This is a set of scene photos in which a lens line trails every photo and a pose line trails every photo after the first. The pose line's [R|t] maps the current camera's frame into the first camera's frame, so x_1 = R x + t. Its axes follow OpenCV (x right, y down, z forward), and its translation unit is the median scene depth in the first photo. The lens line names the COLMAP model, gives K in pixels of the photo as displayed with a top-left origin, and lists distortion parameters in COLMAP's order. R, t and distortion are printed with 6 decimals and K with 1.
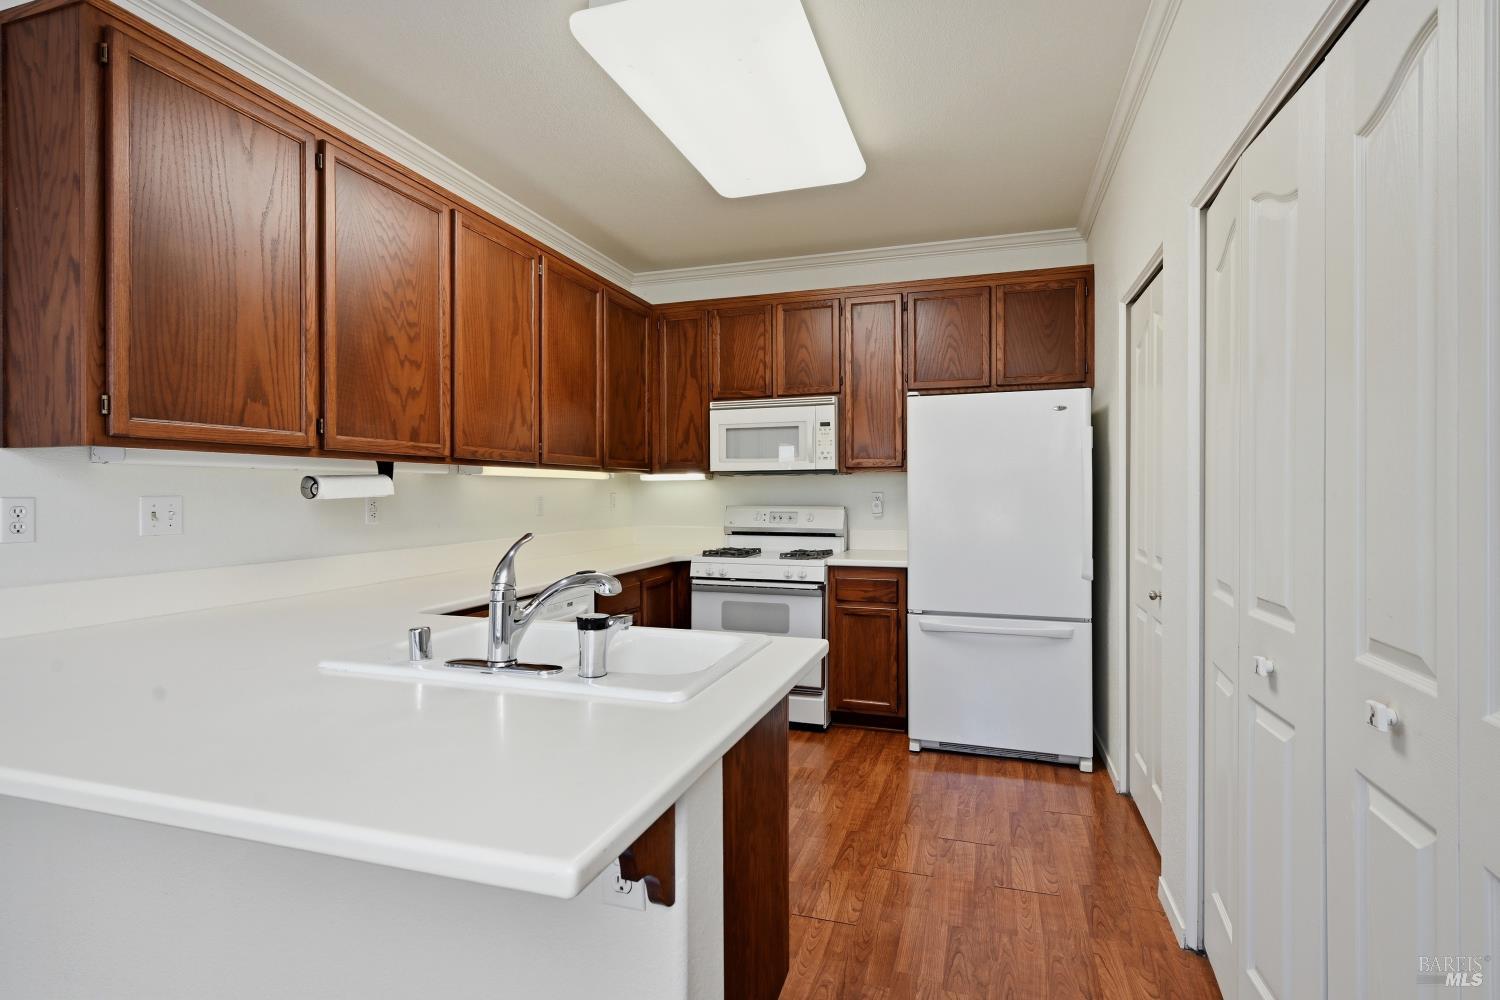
lens RADIAL K [[725.4, 0, 750.0], [0, 725.4, 500.0], [0, 0, 1]] dist [0.000063, -0.002091]
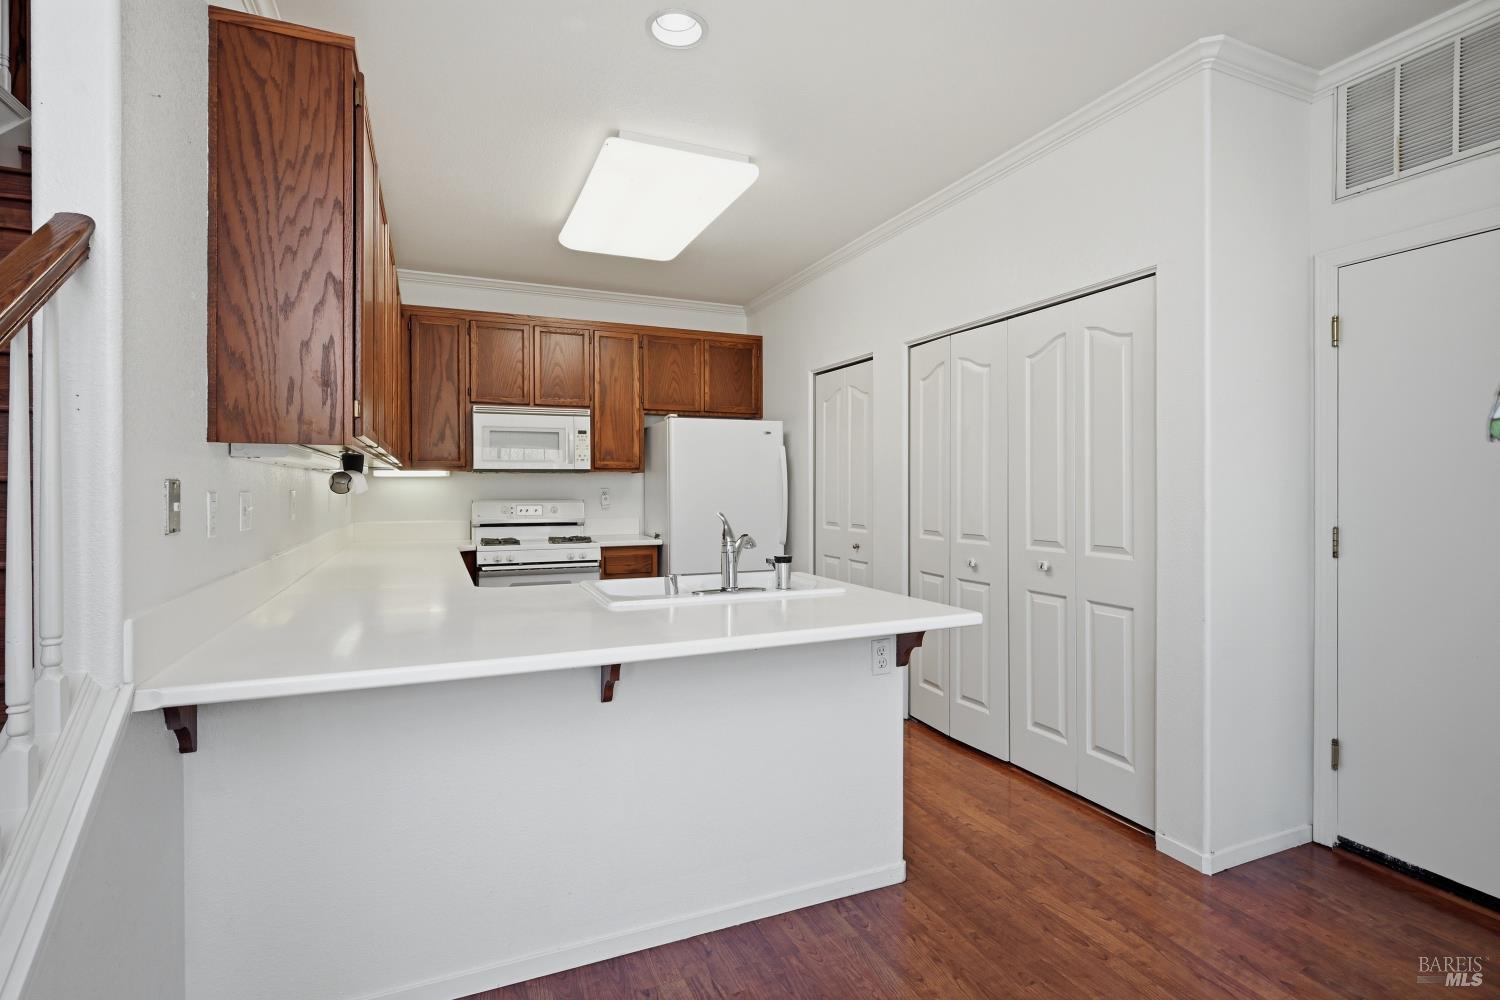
lens RADIAL K [[725.4, 0, 750.0], [0, 725.4, 500.0], [0, 0, 1]] dist [0.000063, -0.002091]
pose [[0.754767, -0.011357, 0.655895, -0.527966], [0.008532, 0.999936, 0.007496, 0.002865], [-0.655938, -0.000062, 0.754815, -0.112542]]
